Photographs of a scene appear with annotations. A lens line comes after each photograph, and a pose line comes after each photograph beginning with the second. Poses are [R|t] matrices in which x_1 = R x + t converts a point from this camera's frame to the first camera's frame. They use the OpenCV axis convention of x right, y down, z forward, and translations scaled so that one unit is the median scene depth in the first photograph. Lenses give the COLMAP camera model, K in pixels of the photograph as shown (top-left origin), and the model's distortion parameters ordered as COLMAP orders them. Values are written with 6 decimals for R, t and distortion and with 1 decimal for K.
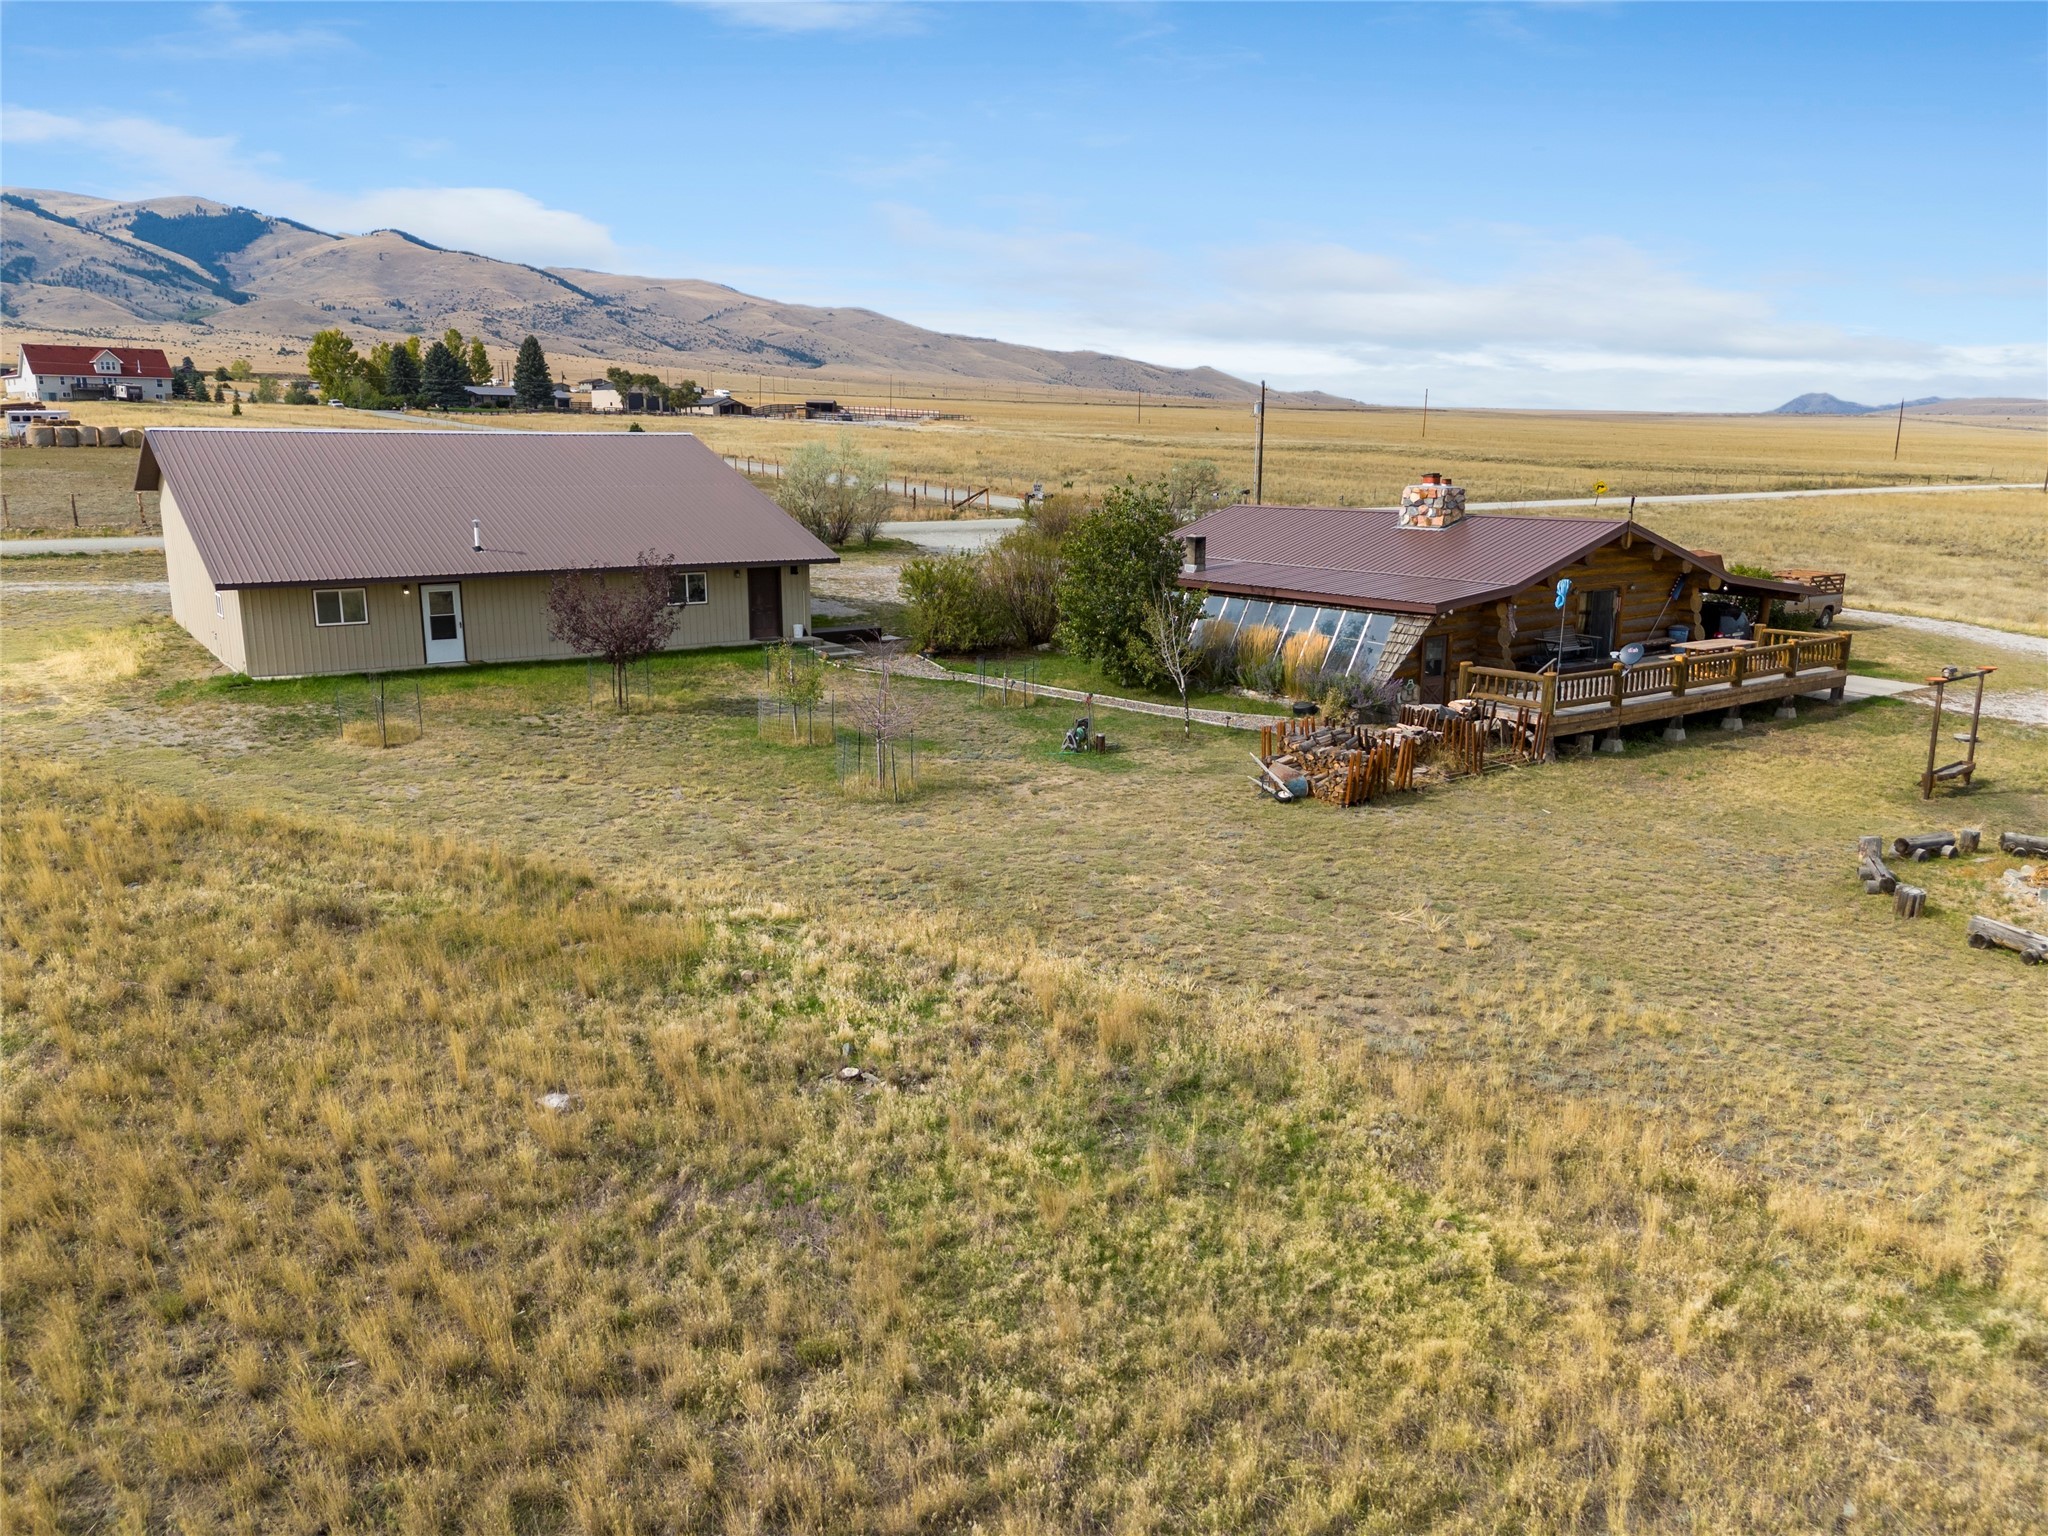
lens RADIAL K [[1498.3, 0, 1015.5], [0, 1498.3, 771.5], [0, 0, 1]] dist [0.053730, -0.054141]
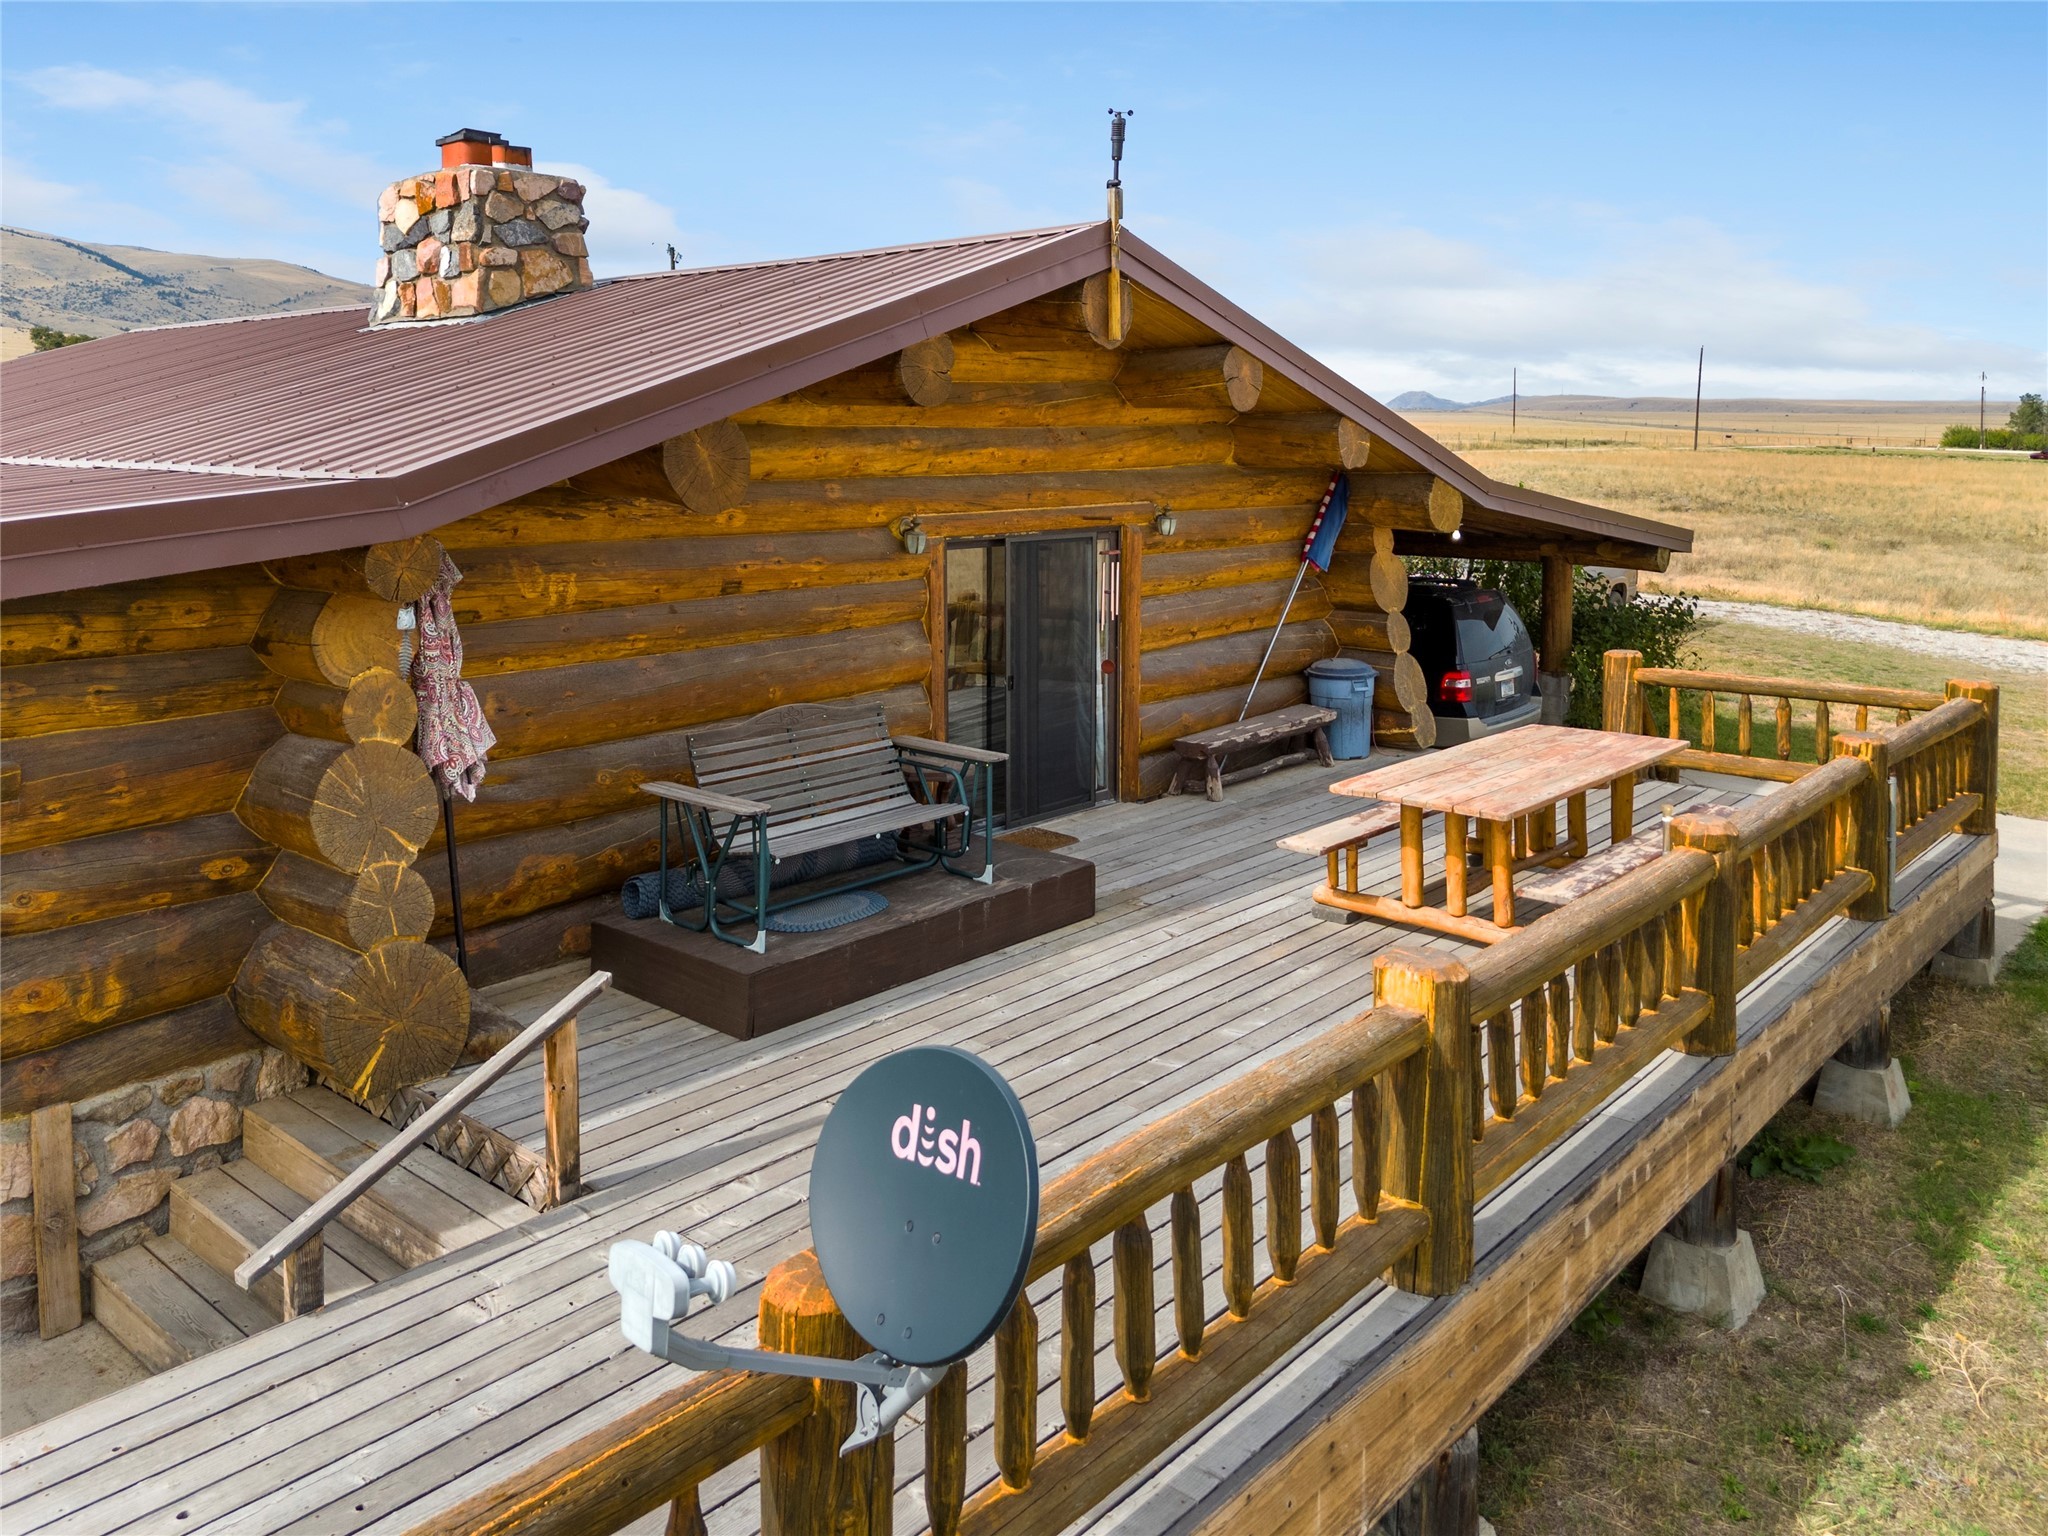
lens RADIAL K [[1573.7, 0, 1020.9], [0, 1573.7, 520.7], [0, 0, 1]] dist [0.035622, 0.000554]
pose [[0.974107, -0.012554, 0.225737, 0.261305], [0.049252, 0.986261, -0.157684, -0.065675], [-0.220656, 0.164719, 0.961342, 0.603167]]
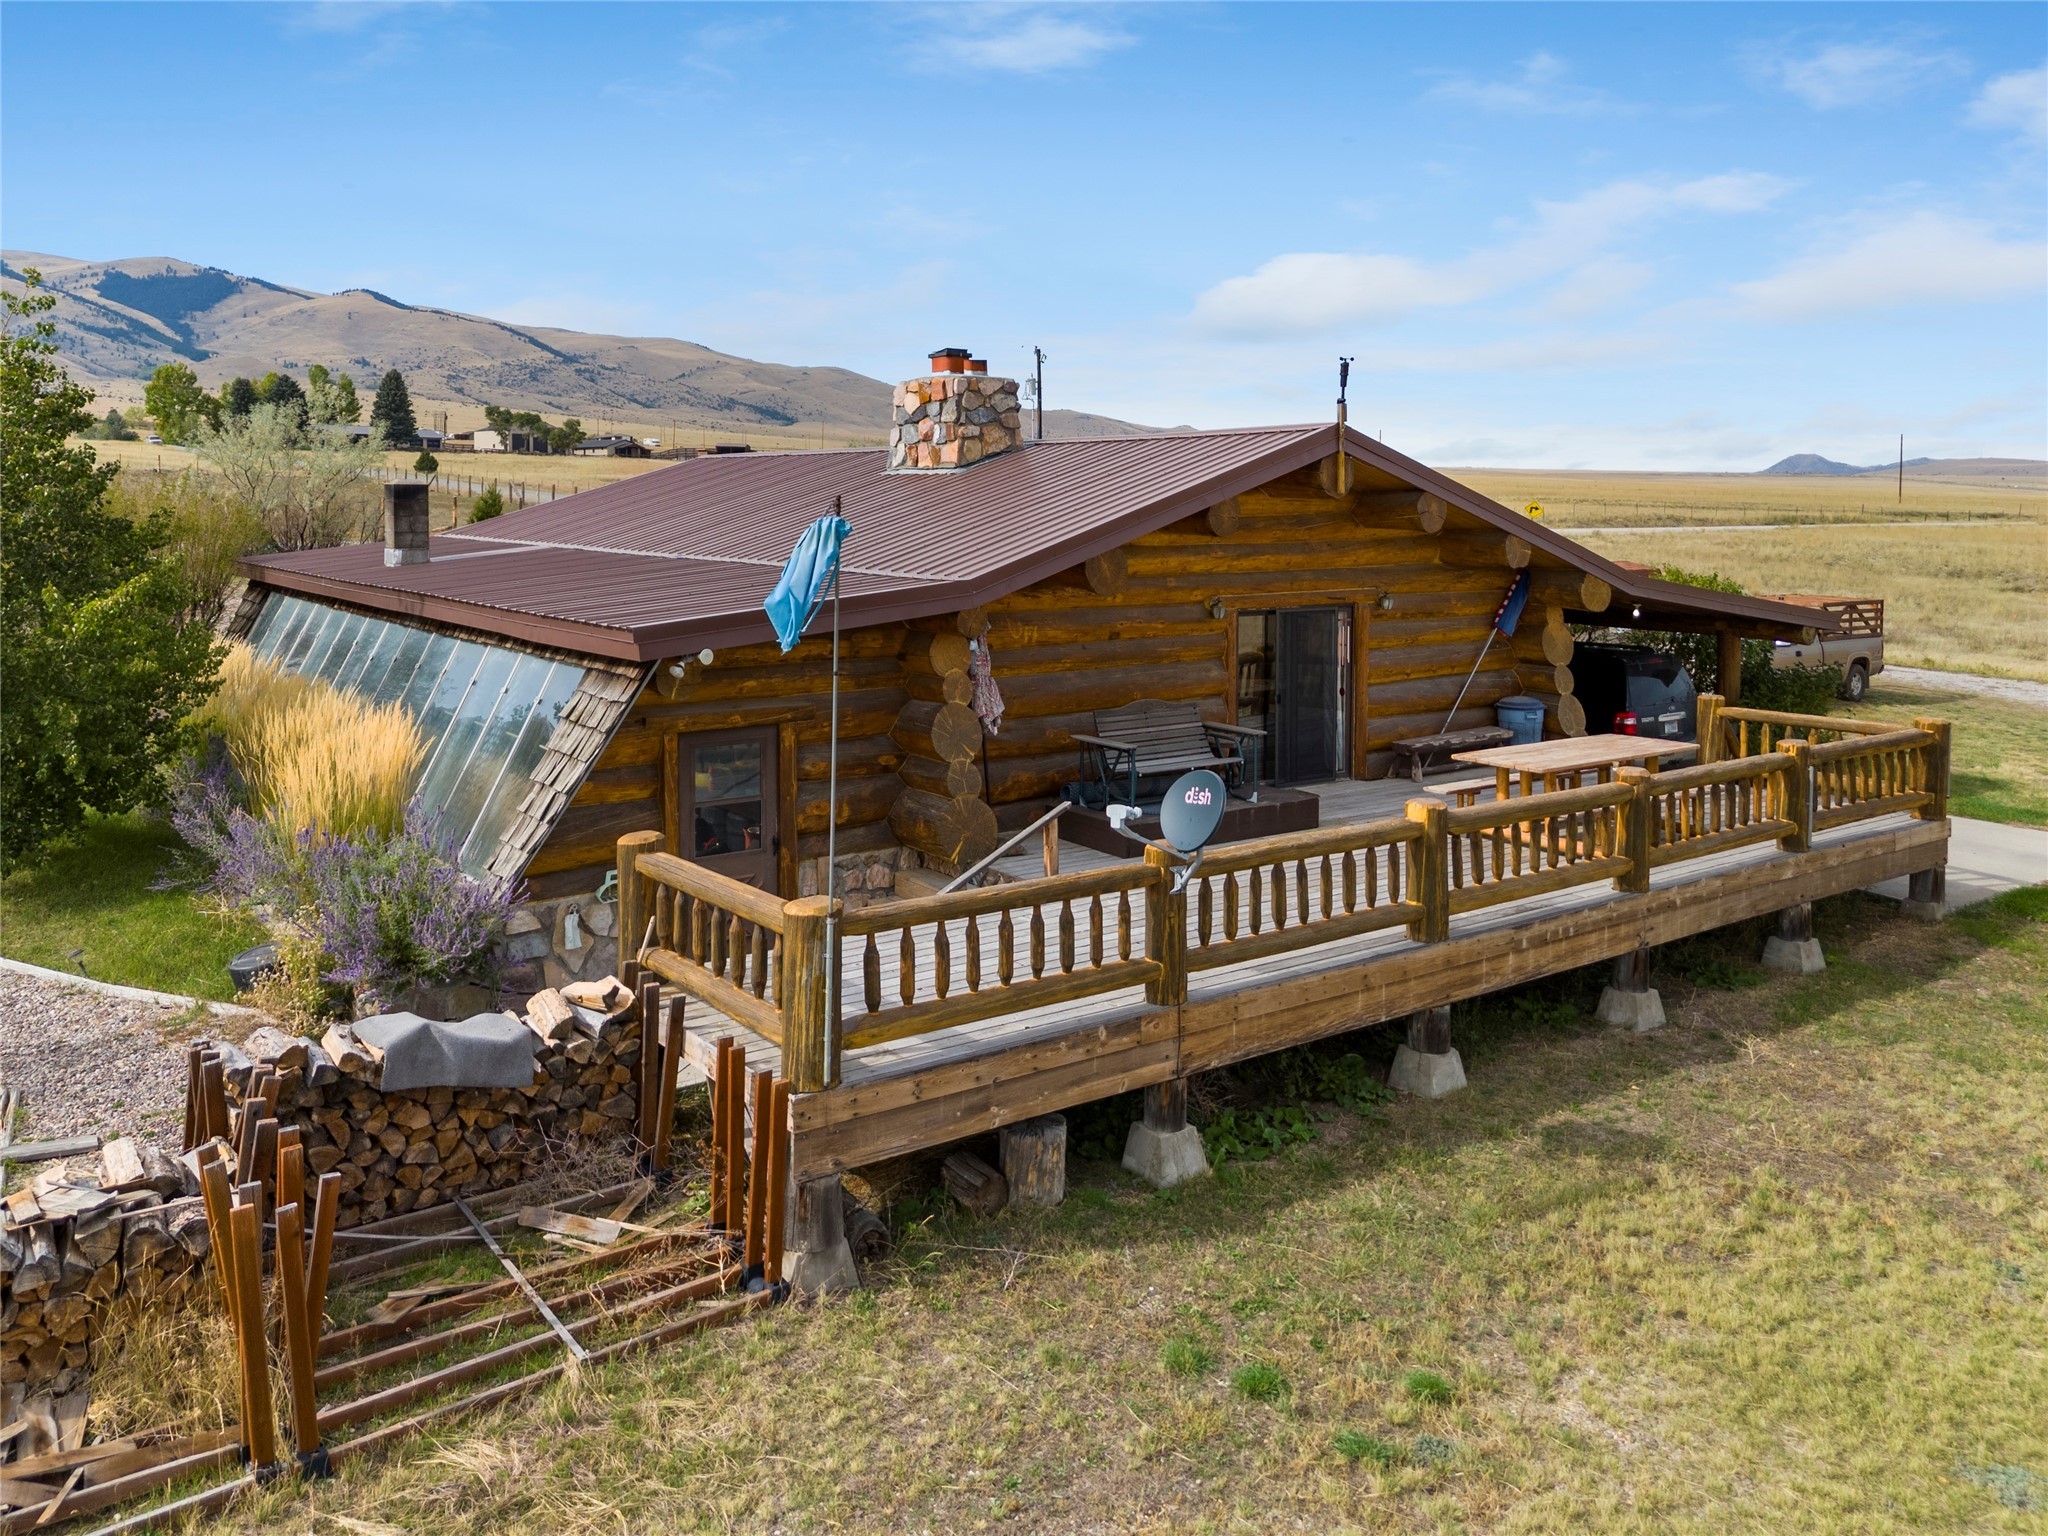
lens RADIAL K [[1542.1, 0, 1034.8], [0, 1542.1, 593.2], [0, 0, 1]] dist [0.128576, -0.172347]
pose [[0.999801, 0.000825, 0.019938, 0.247869], [0.002303, 0.987701, -0.156338, -0.048406], [-0.019822, 0.156353, 0.987502, 0.478670]]
